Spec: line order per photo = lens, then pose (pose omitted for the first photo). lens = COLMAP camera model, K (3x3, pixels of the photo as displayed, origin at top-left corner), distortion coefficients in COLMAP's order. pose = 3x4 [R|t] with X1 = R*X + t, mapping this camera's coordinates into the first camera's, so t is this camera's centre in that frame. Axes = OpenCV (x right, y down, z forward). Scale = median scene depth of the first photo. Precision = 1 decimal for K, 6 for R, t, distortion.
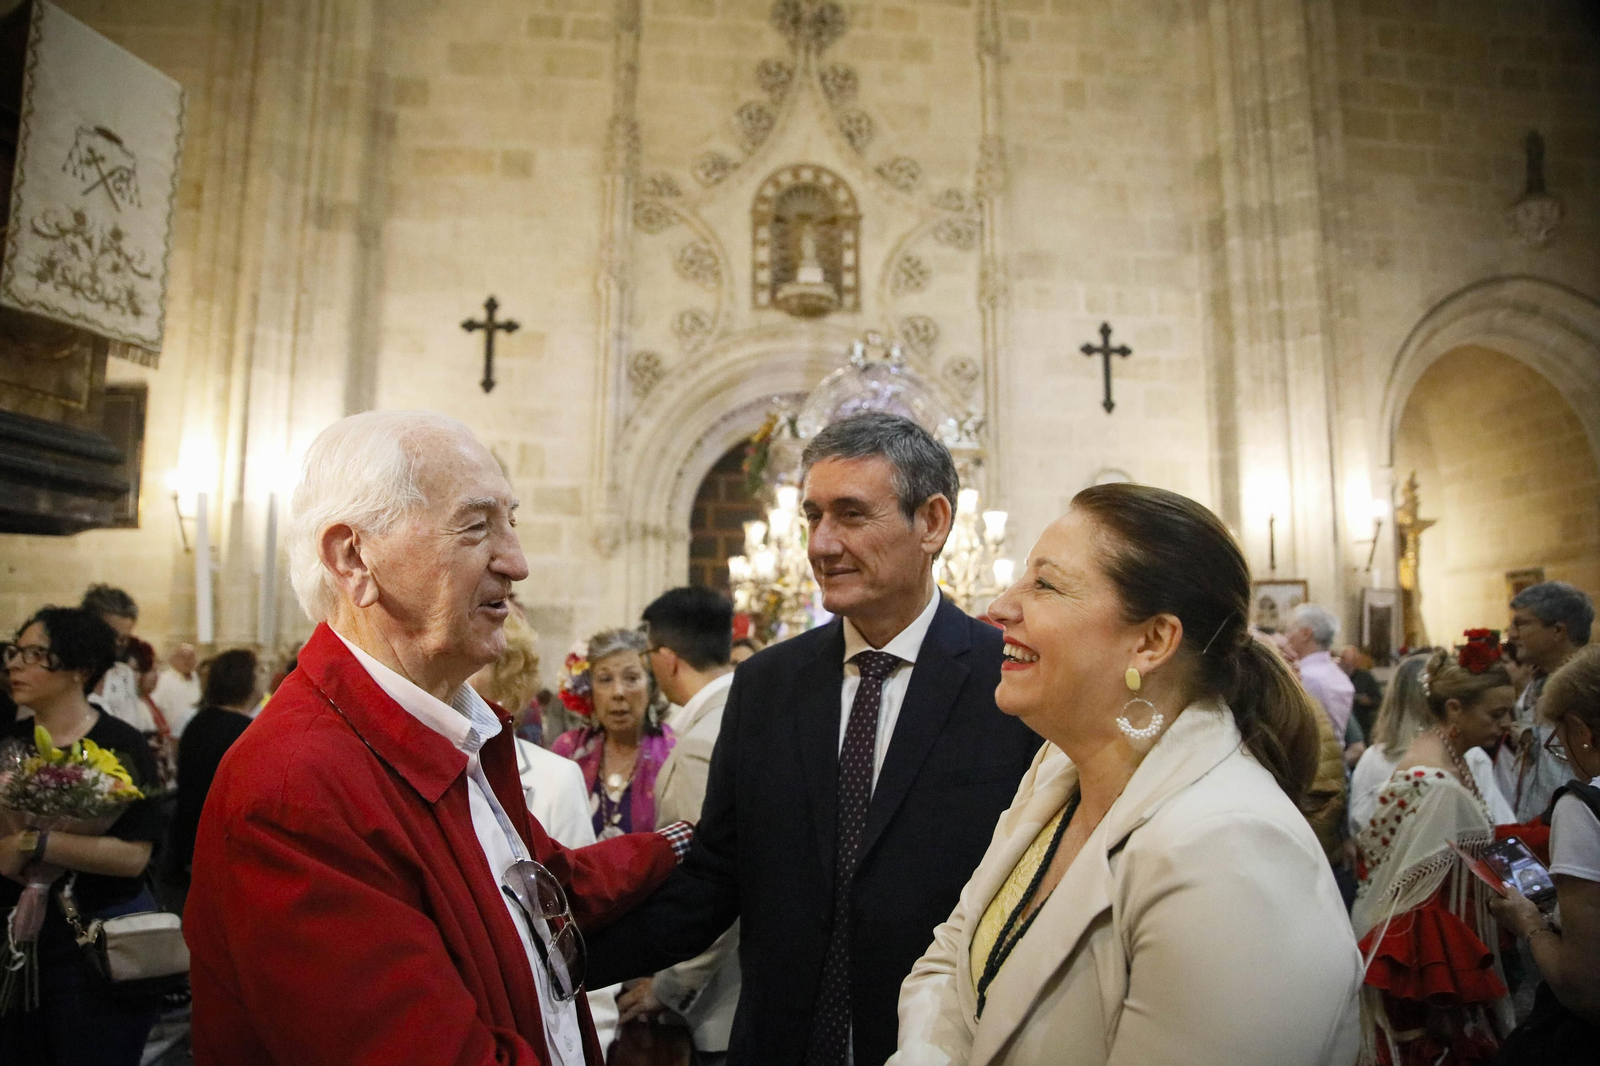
lens RADIAL K [[1093.8, 0, 786.5], [0, 1093.8, 535.3], [0, 0, 1]] dist [-0.127233, 0.086714]
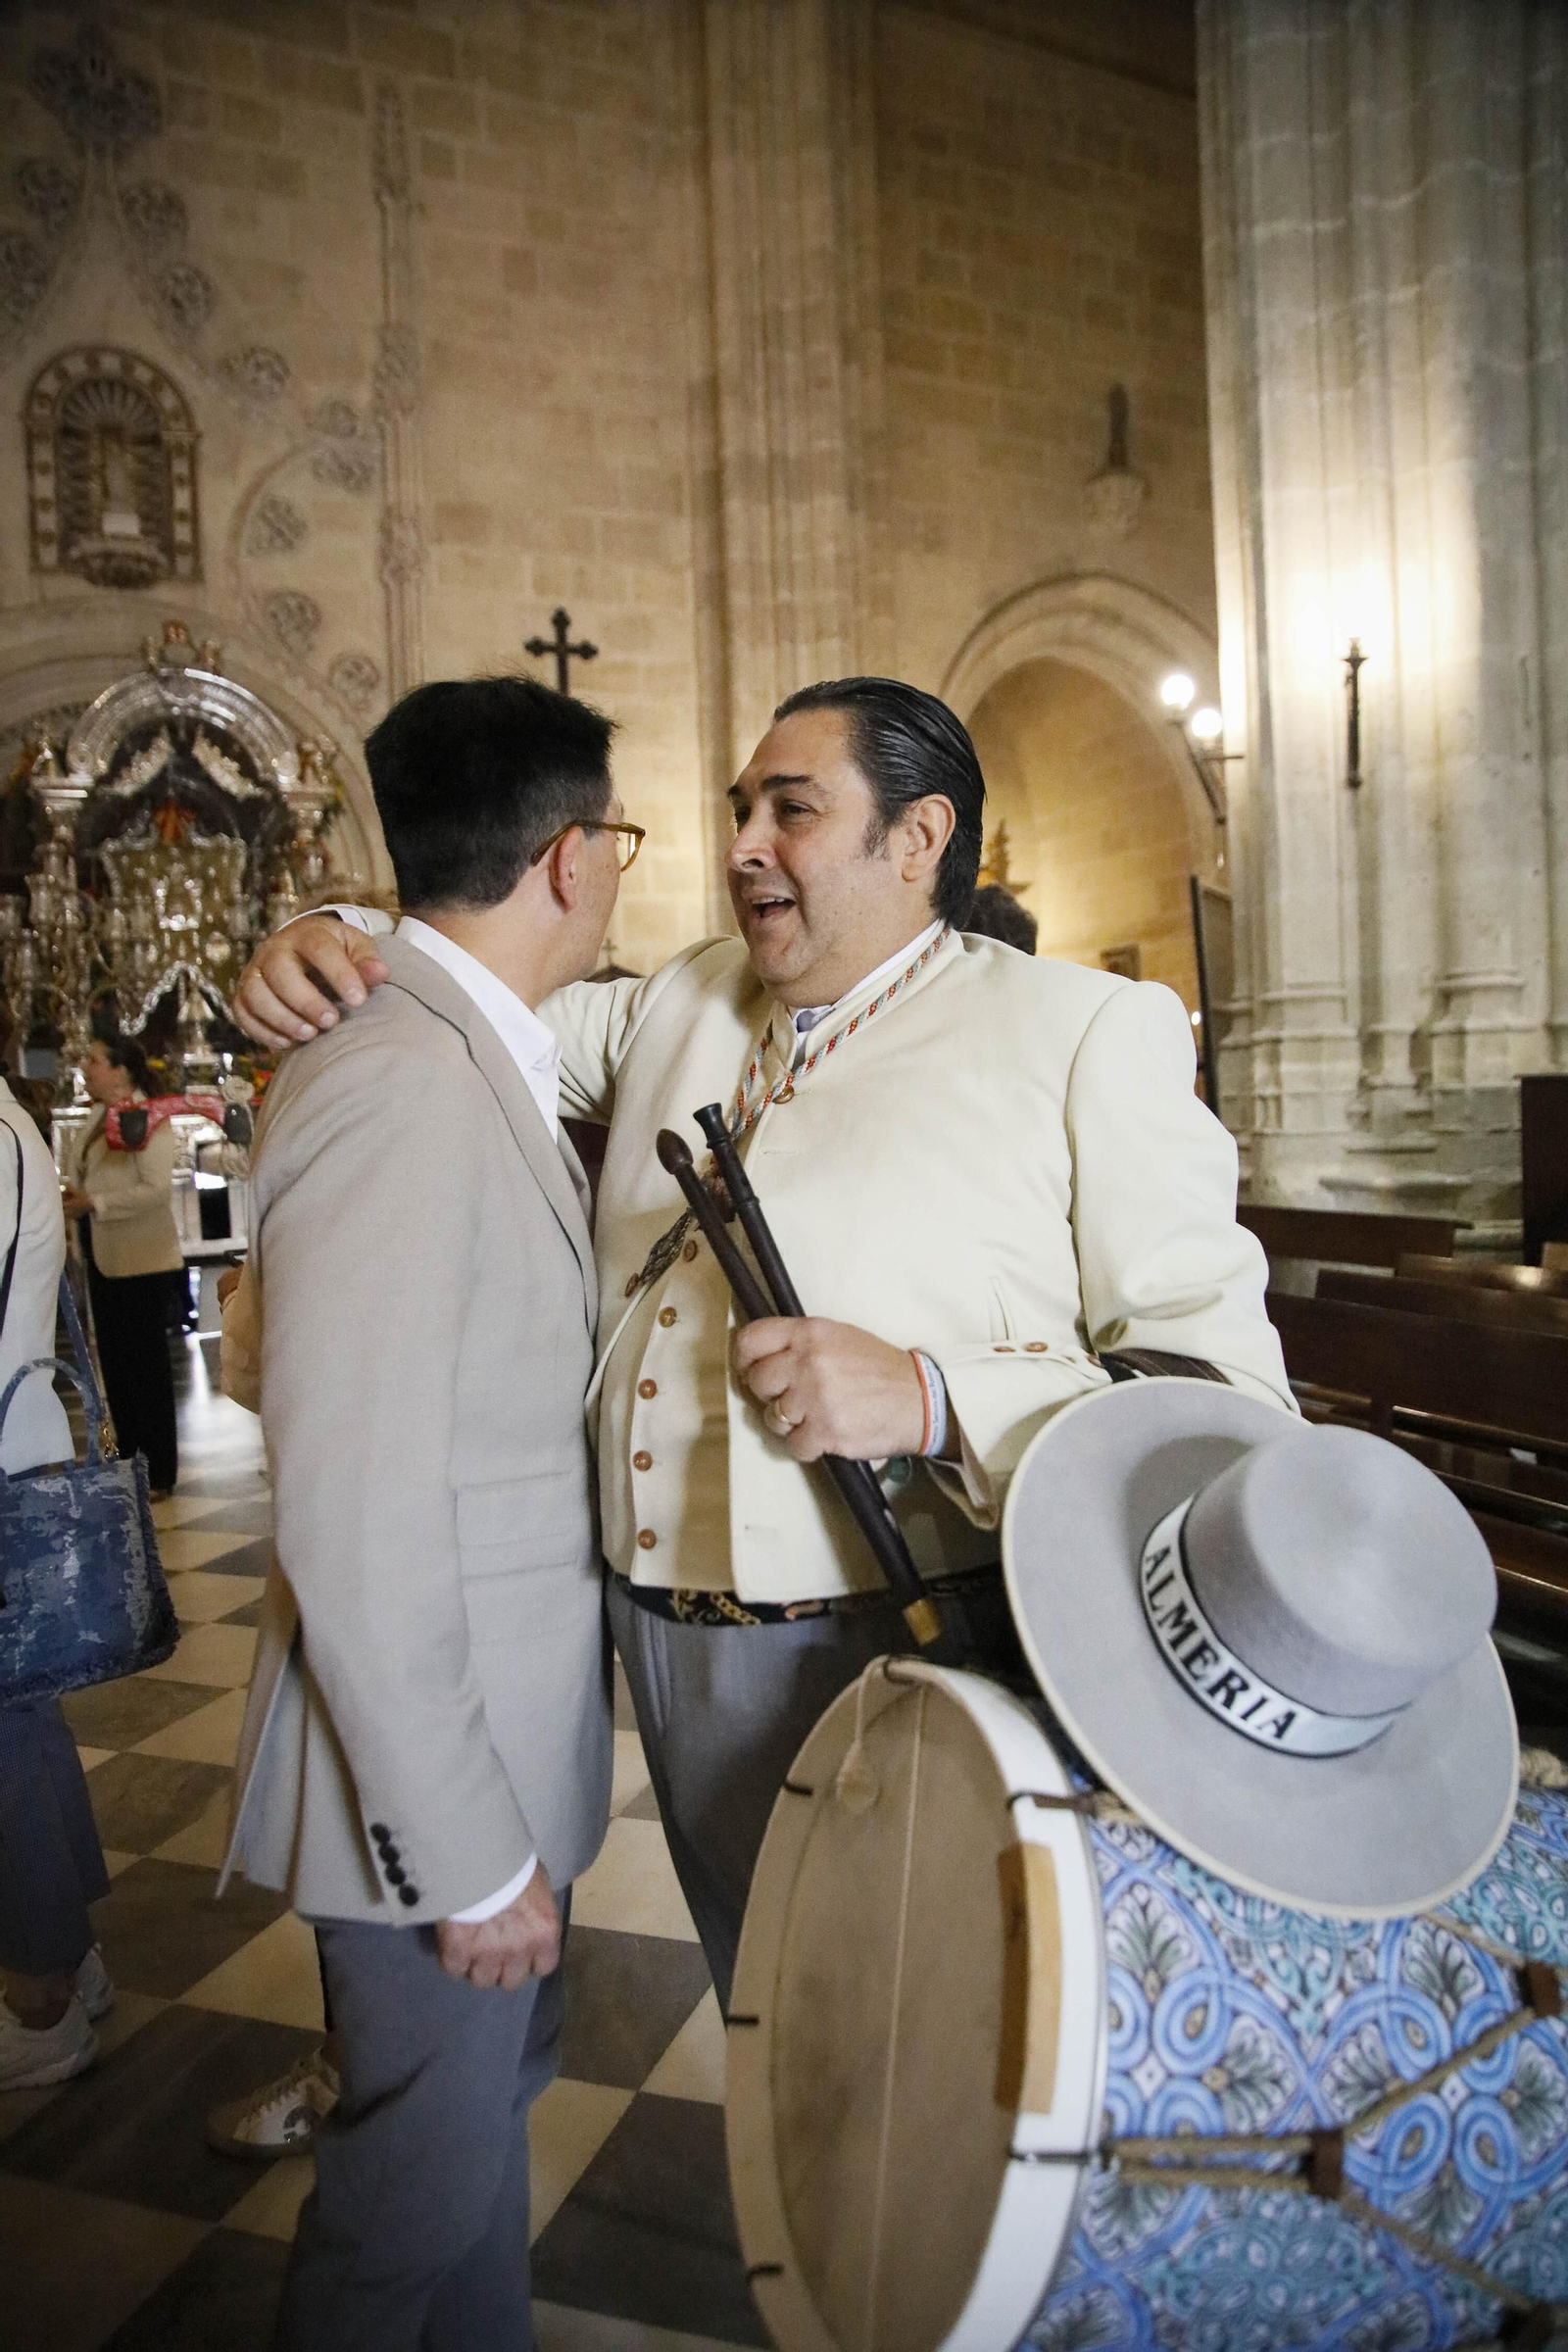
lens RADIAL K [[1607.9, 0, 785.9], [0, 1607.9, 1177.5], [0, 0, 1]] dist [-0.127233, 0.086714]
pose [[0.938782, -0.062693, 0.338760, 0.056237], [0.005430, 0.985874, 0.167403, 0.000779], [-0.344469, -0.155315, 0.925861, -0.091411]]
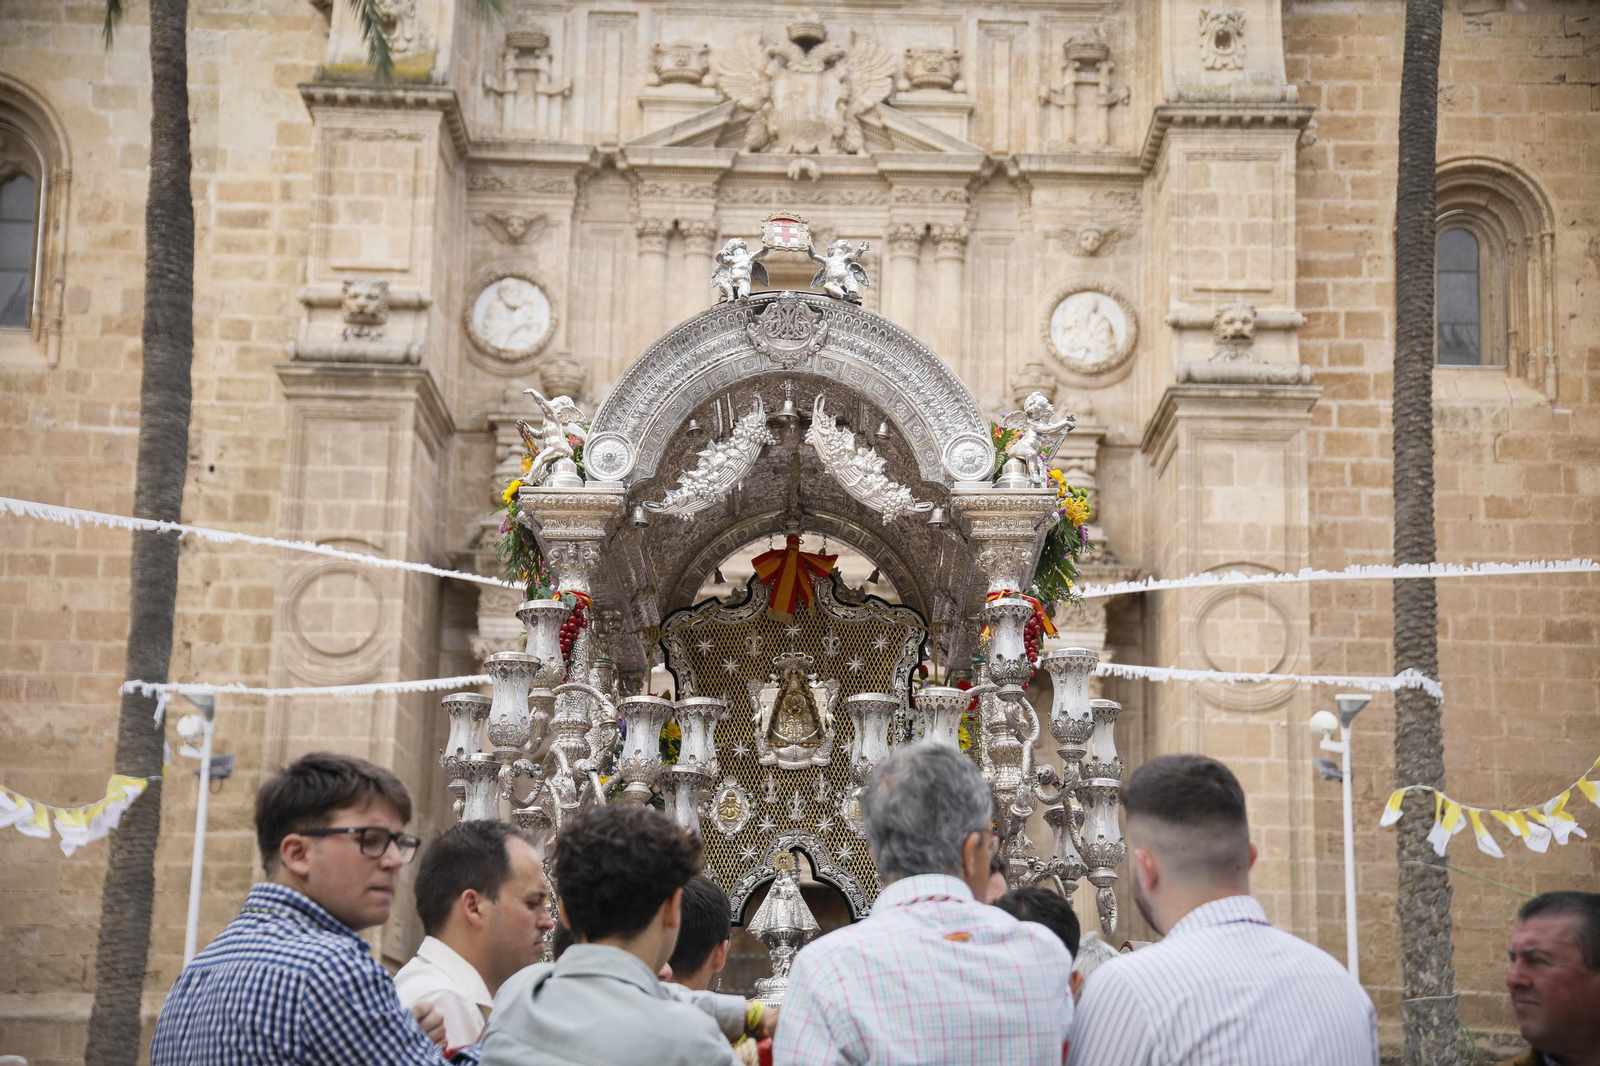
lens RADIAL K [[2644.7, 0, 794.0], [0, 2644.7, 536.5], [0, 0, 1]] dist [0.276058, 0.000000]
pose [[0.994580, -0.023728, -0.101232, 0.117109], [0.011972, 0.993271, -0.115192, 0.027142], [0.103284, 0.113356, 0.988171, 0.034103]]
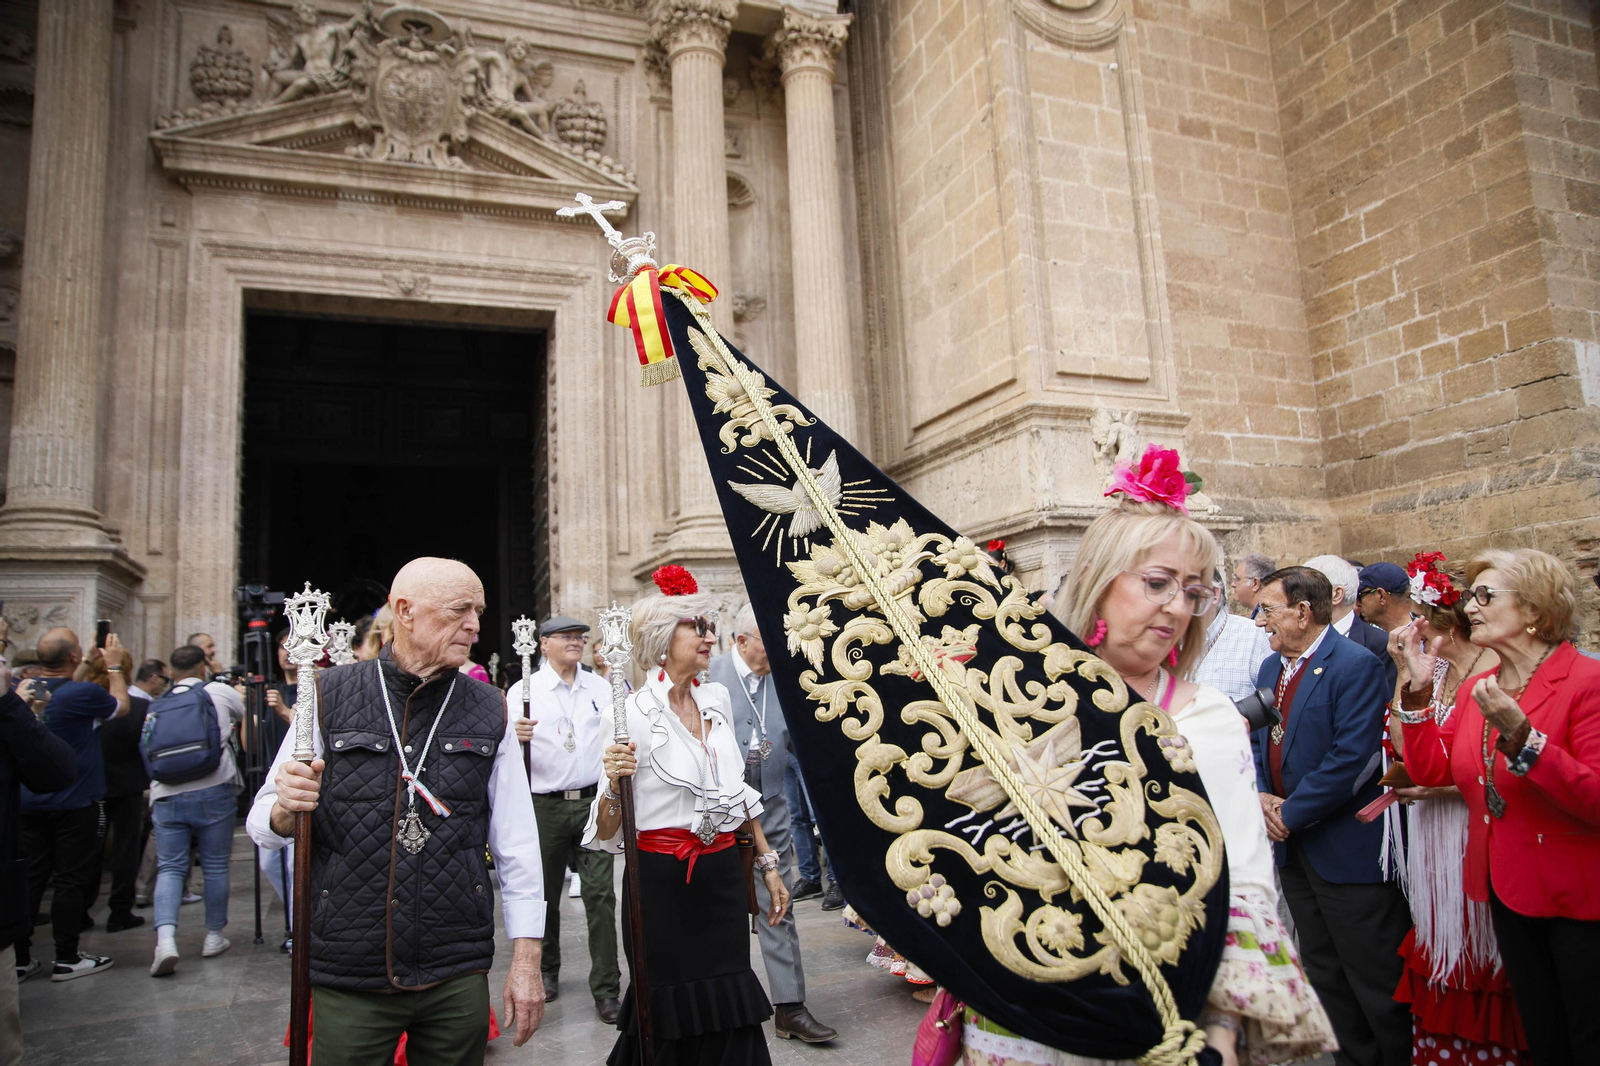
lens RADIAL K [[1093.8, 0, 788.8], [0, 1093.8, 537.4], [0, 0, 1]] dist [-0.127233, 0.086714]
pose [[0.959528, -0.033728, 0.279586, -0.155226], [0.040805, 0.998976, -0.019530, 0.283269], [-0.278641, 0.030148, 0.959922, 2.118439]]
